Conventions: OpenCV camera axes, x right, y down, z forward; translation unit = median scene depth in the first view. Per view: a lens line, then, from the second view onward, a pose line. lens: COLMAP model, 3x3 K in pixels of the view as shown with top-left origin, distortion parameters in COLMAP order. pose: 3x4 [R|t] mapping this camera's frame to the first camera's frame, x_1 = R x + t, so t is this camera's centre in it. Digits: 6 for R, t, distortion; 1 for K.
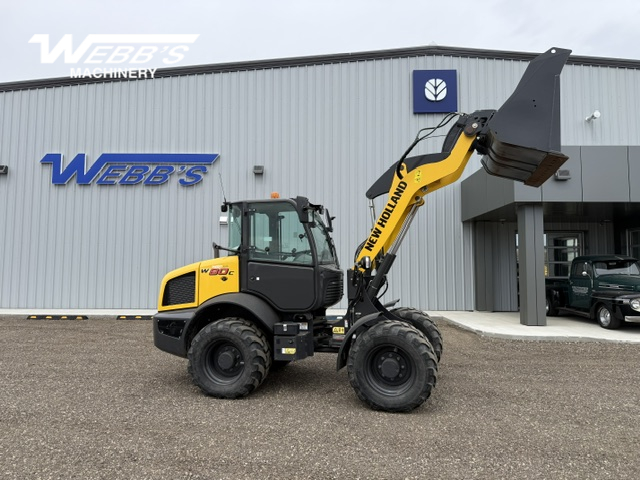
lens RADIAL K [[450.0, 0, 320.2], [0, 450.0, 237.9], [0, 0, 1]] dist [0.034856, -0.050139]
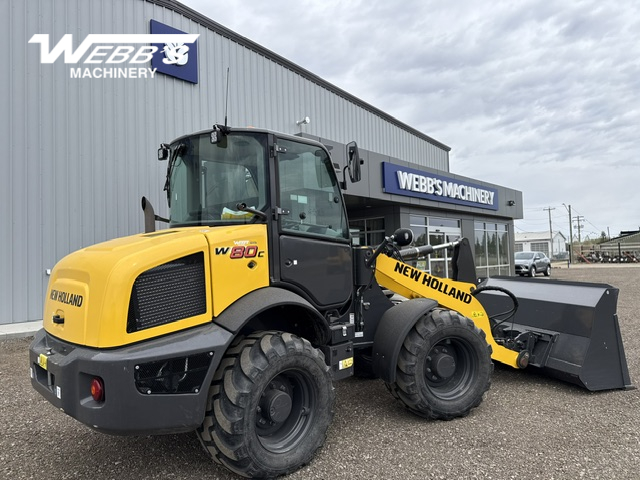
lens RADIAL K [[450.0, 0, 320.2], [0, 450.0, 237.9], [0, 0, 1]] dist [0.034856, -0.050139]
pose [[0.660524, 0.014490, 0.750665, -0.294053], [-0.025698, 0.999664, 0.003316, 0.028588], [-0.750365, -0.021481, 0.660675, 0.298675]]
